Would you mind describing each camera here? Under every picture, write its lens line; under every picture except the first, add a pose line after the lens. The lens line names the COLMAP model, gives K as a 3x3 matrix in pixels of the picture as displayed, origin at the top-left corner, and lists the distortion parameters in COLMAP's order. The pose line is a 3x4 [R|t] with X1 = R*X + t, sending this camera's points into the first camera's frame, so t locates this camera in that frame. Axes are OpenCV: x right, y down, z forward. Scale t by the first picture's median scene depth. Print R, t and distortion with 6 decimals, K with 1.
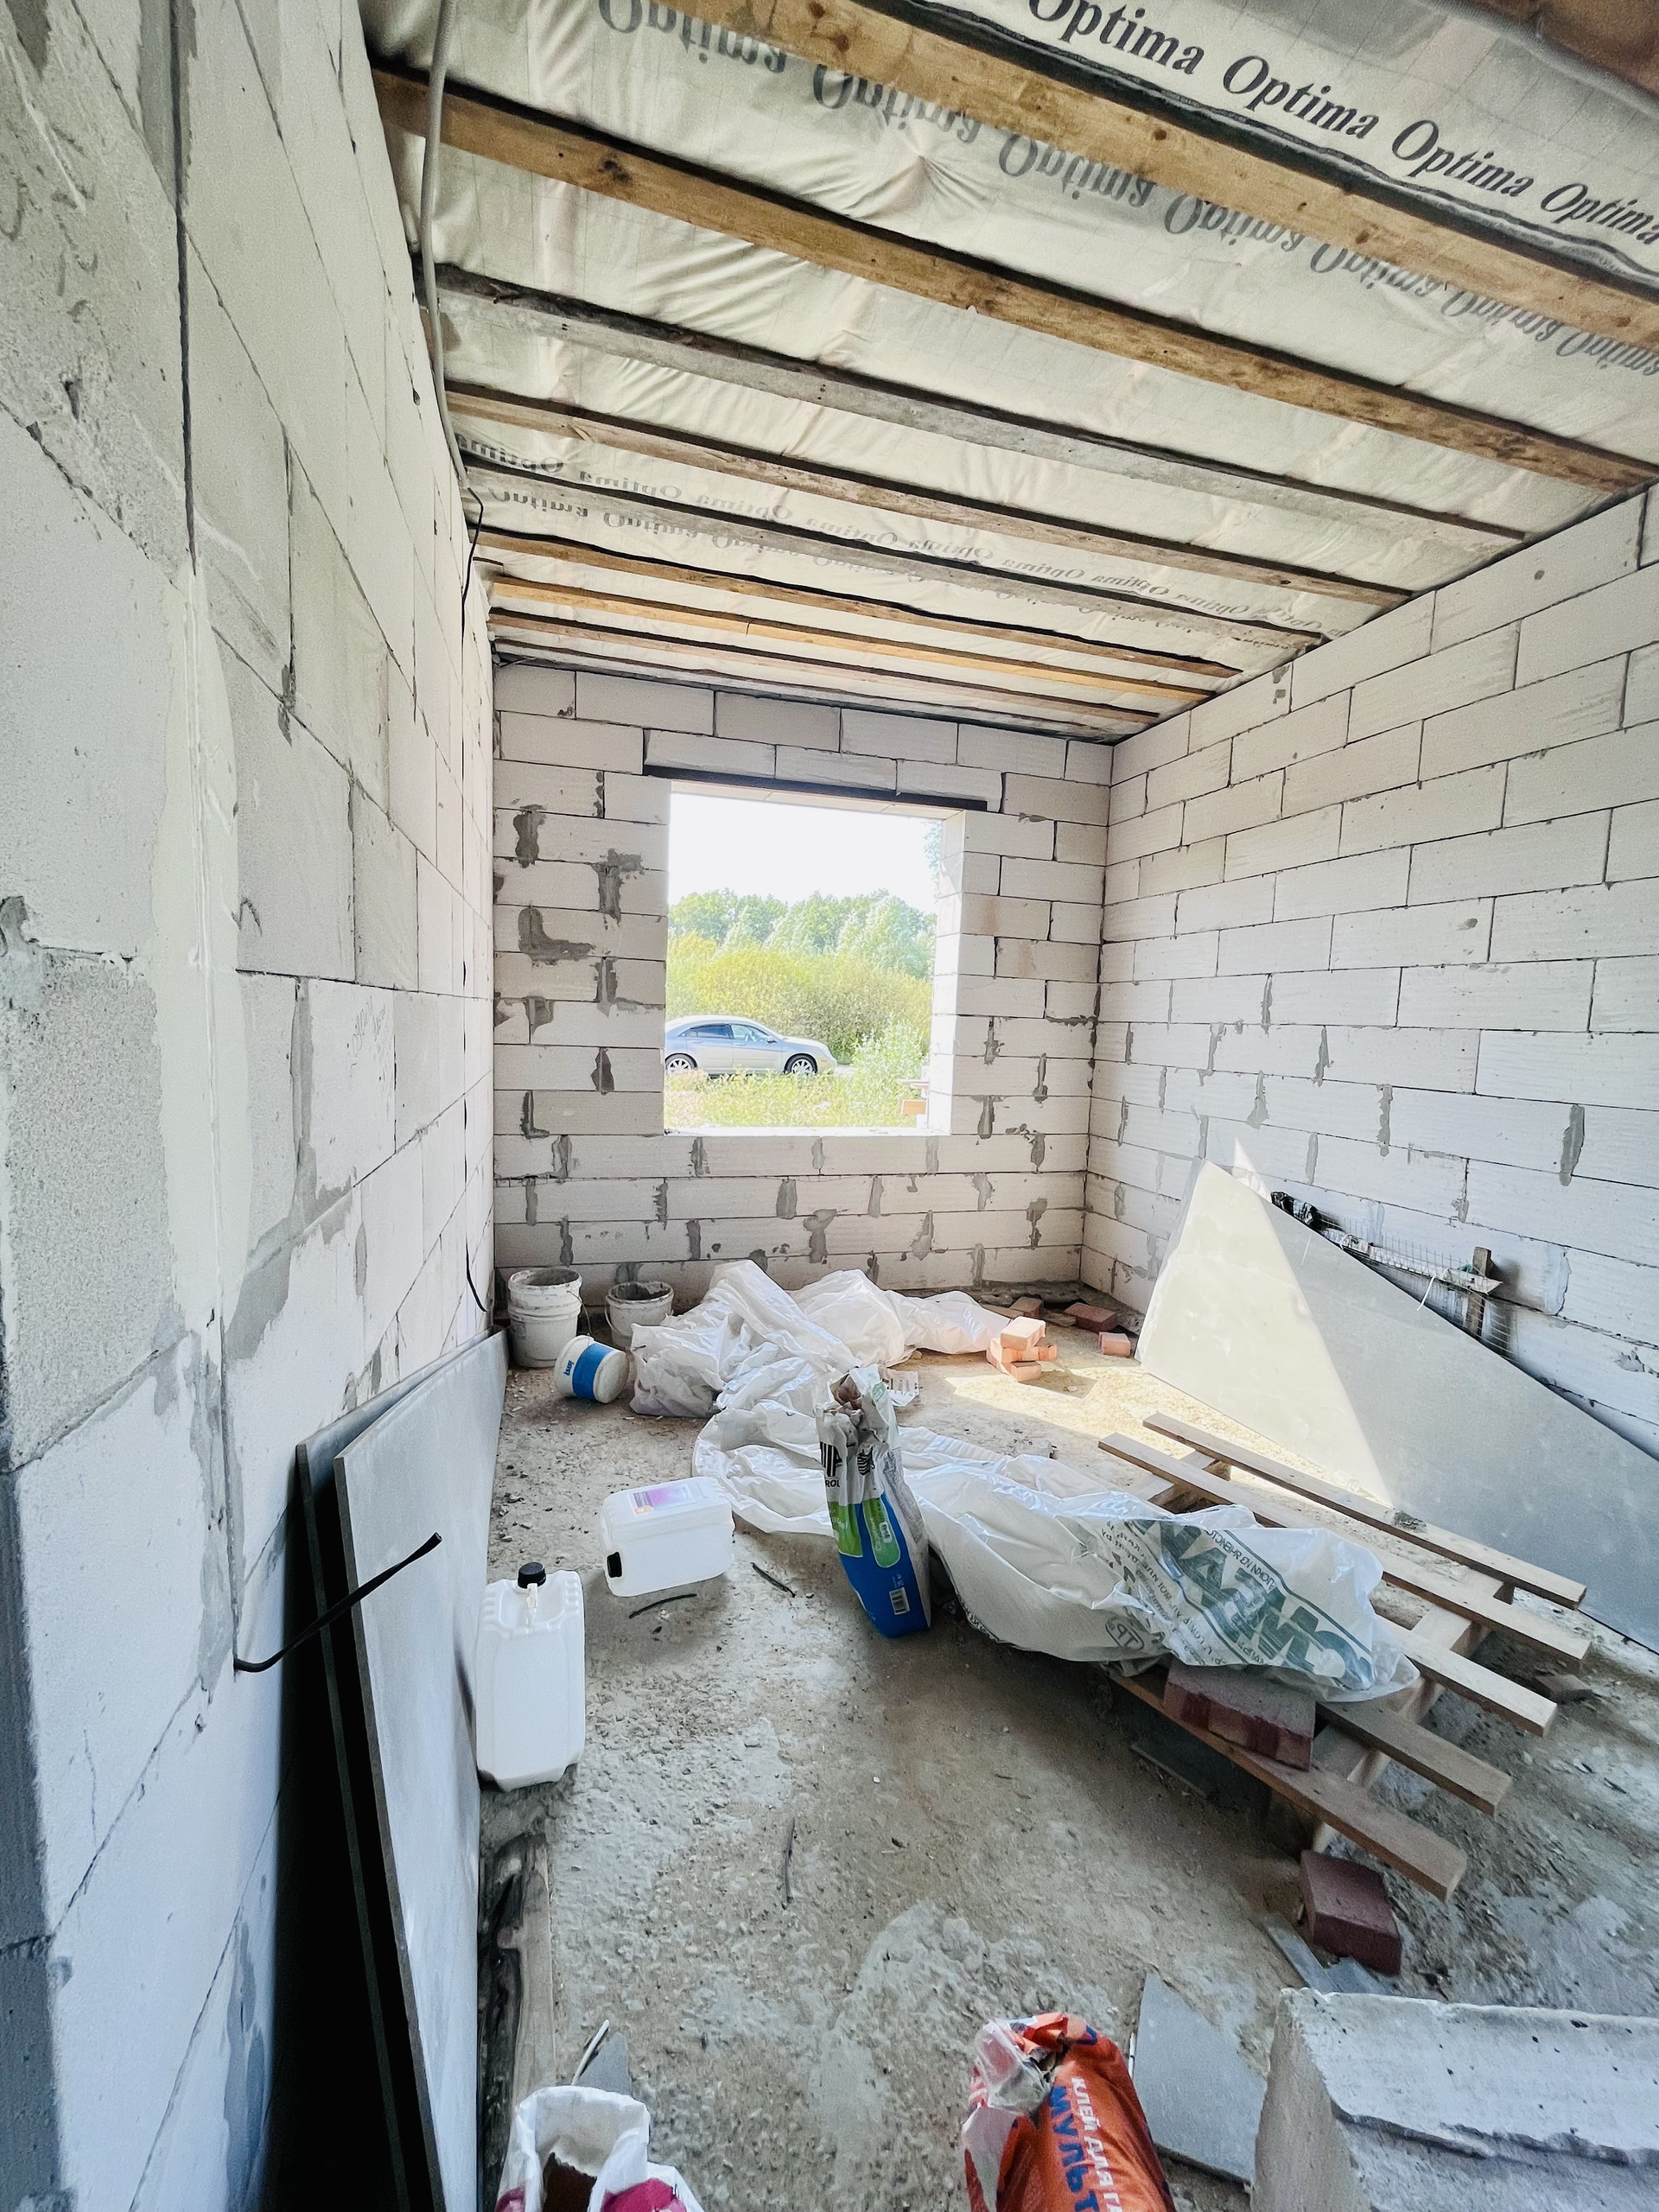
lens RADIAL K [[893.6, 0, 842.1], [0, 893.6, 1107.6], [0, 0, 1]] dist [-0.001930, 0.000241]
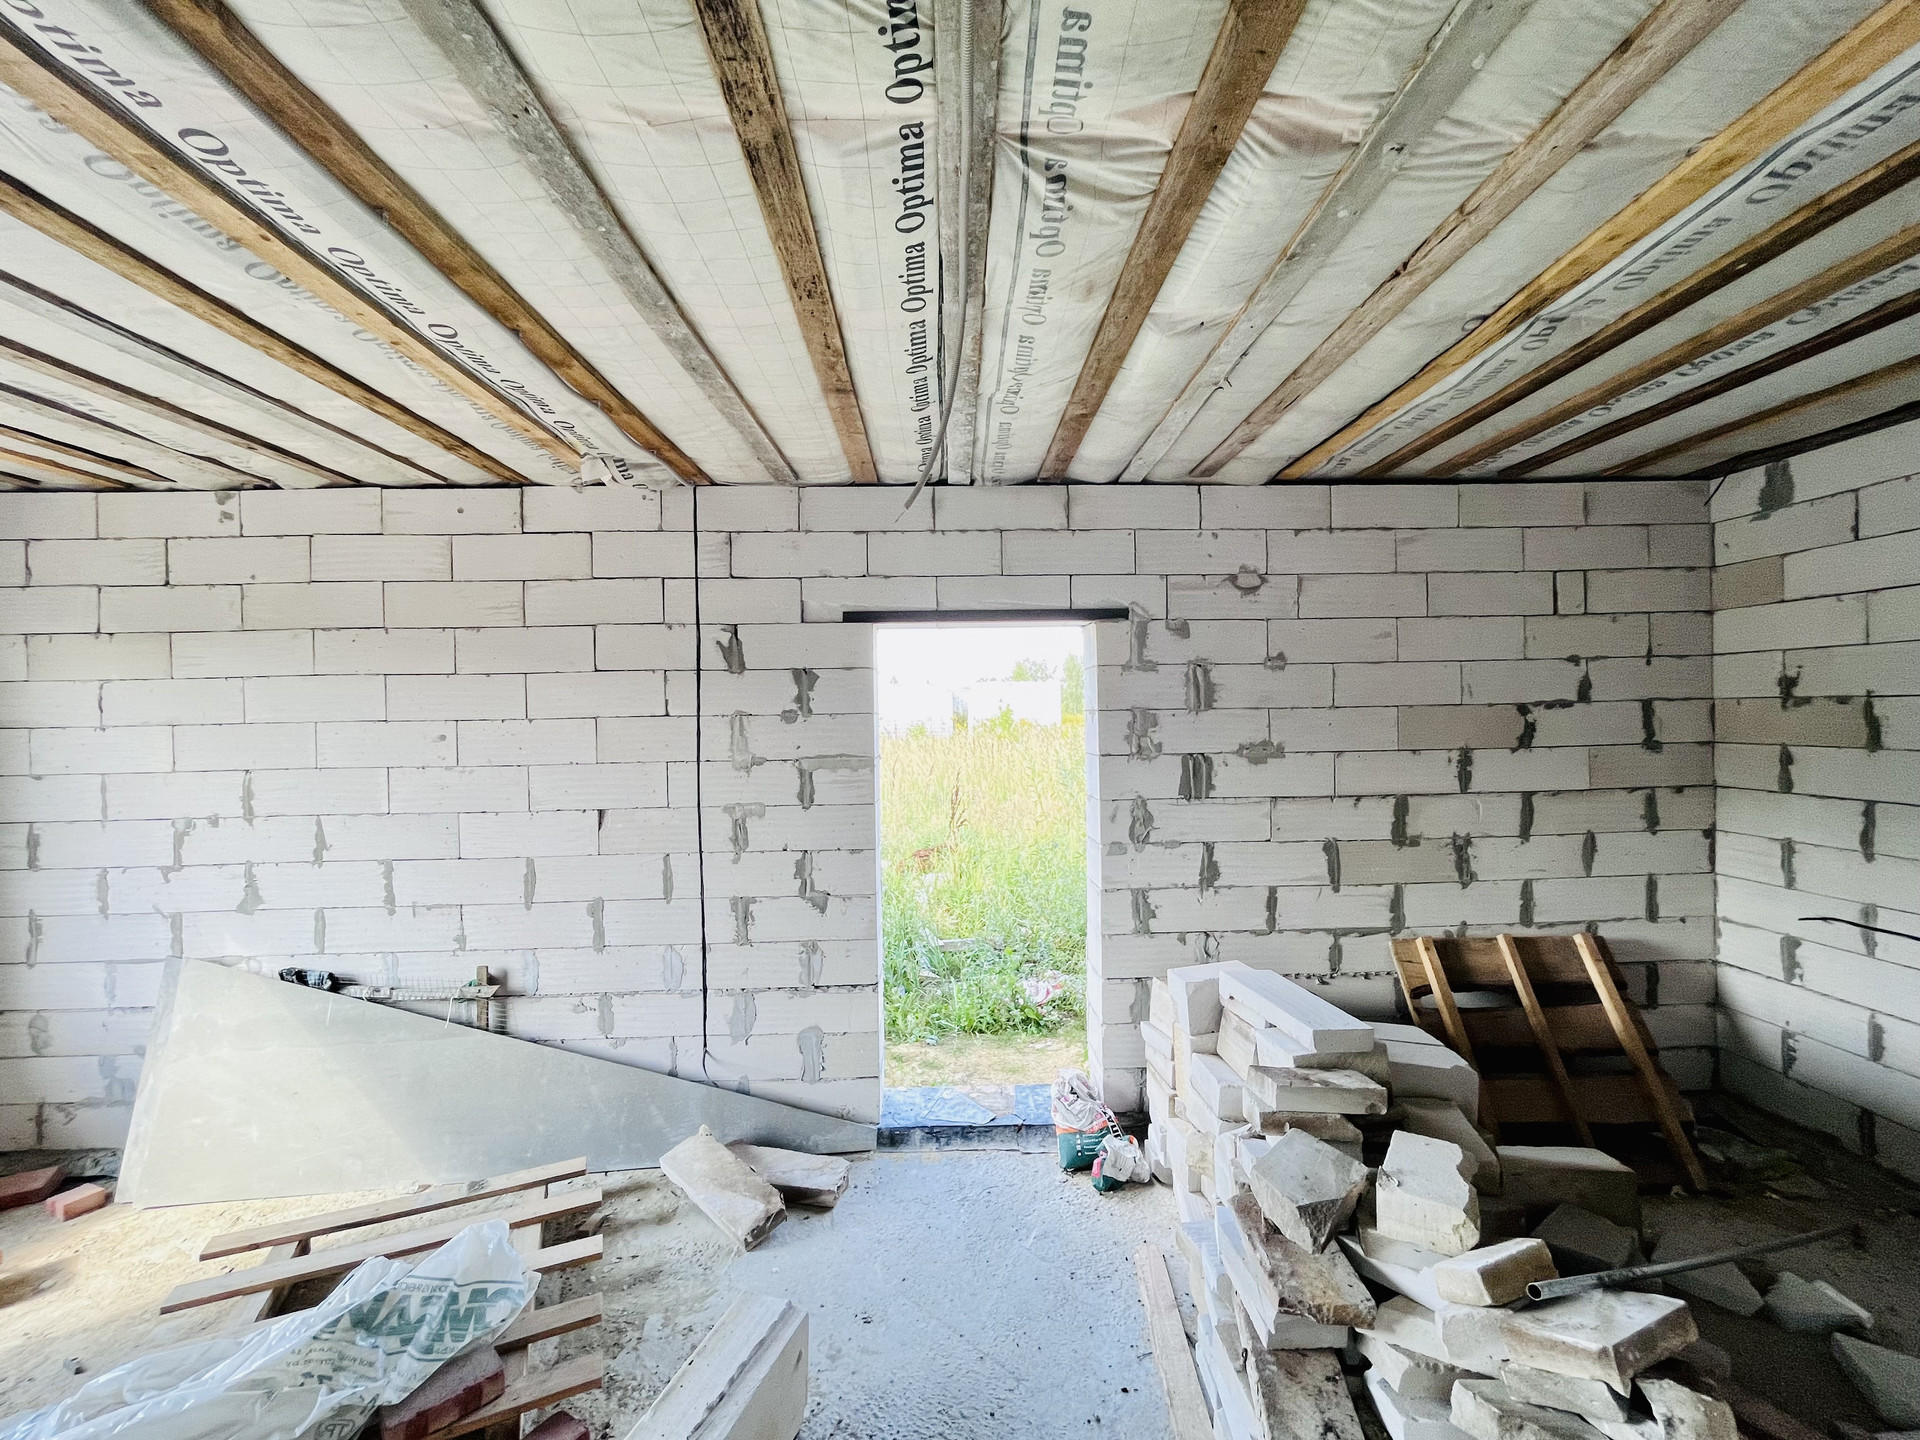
lens RADIAL K [[775.6, 0, 952.5], [0, 775.6, 722.9], [0, 0, 1]] dist [-0.001930, 0.000241]
pose [[0.257518, -0.046667, 0.965146, -0.258425], [0.119458, 0.992708, 0.016126, -0.154277], [-0.958861, 0.111142, 0.261215, -0.084983]]
